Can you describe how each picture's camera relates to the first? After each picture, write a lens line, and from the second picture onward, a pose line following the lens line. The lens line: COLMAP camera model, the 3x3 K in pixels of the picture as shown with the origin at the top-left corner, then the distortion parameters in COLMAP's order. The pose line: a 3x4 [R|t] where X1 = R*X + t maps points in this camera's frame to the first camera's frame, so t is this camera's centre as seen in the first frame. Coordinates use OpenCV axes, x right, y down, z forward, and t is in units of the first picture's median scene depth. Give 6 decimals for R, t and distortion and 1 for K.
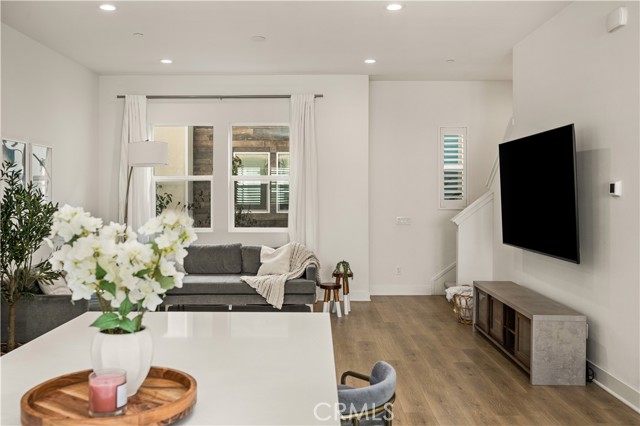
lens RADIAL K [[595.0, 0, 311.0], [0, 595.0, 193.2], [0, 0, 1]] dist [-0.001758, 0.004560]
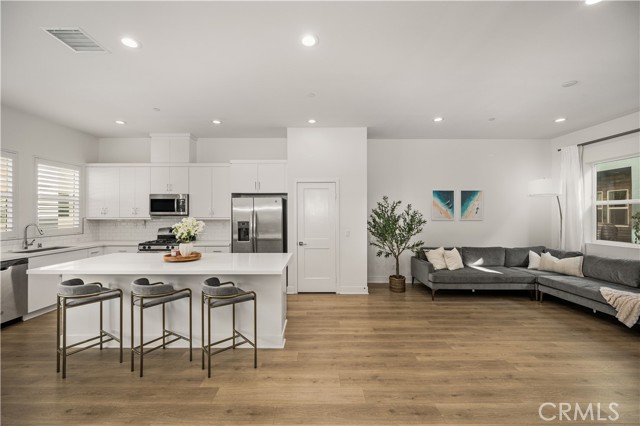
lens RADIAL K [[259.4, 0, 314.9], [0, 259.4, 214.9], [0, 0, 1]] dist [-0.001085, -0.000141]
pose [[0.005694, 0.004394, -0.999974, 0.361229], [-0.000238, 0.999990, 0.004392, -0.001560], [0.999984, 0.000213, 0.005695, 0.417944]]
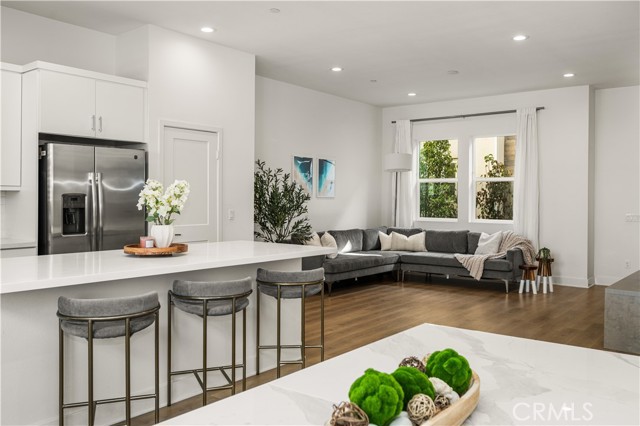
lens RADIAL K [[544.0, 0, 343.6], [0, 544.0, 189.7], [0, 0, 1]] dist [0.004818, 0.000420]
pose [[0.808702, -0.004926, -0.588198, 0.367001], [-0.007695, 0.999791, -0.018953, 0.022877], [0.588168, 0.019854, 0.808495, -0.102761]]
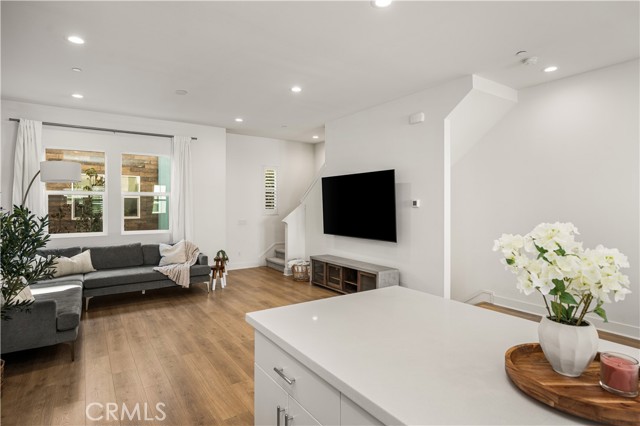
lens RADIAL K [[339.1, 0, 321.6], [0, 339.1, 203.7], [0, 0, 1]] dist [-0.001675, 0.000004]
pose [[0.816962, 0.002276, 0.576687, -0.234848], [-0.001498, 0.999997, -0.001823, -0.002453], [-0.576690, 0.000626, 0.816963, 0.152840]]
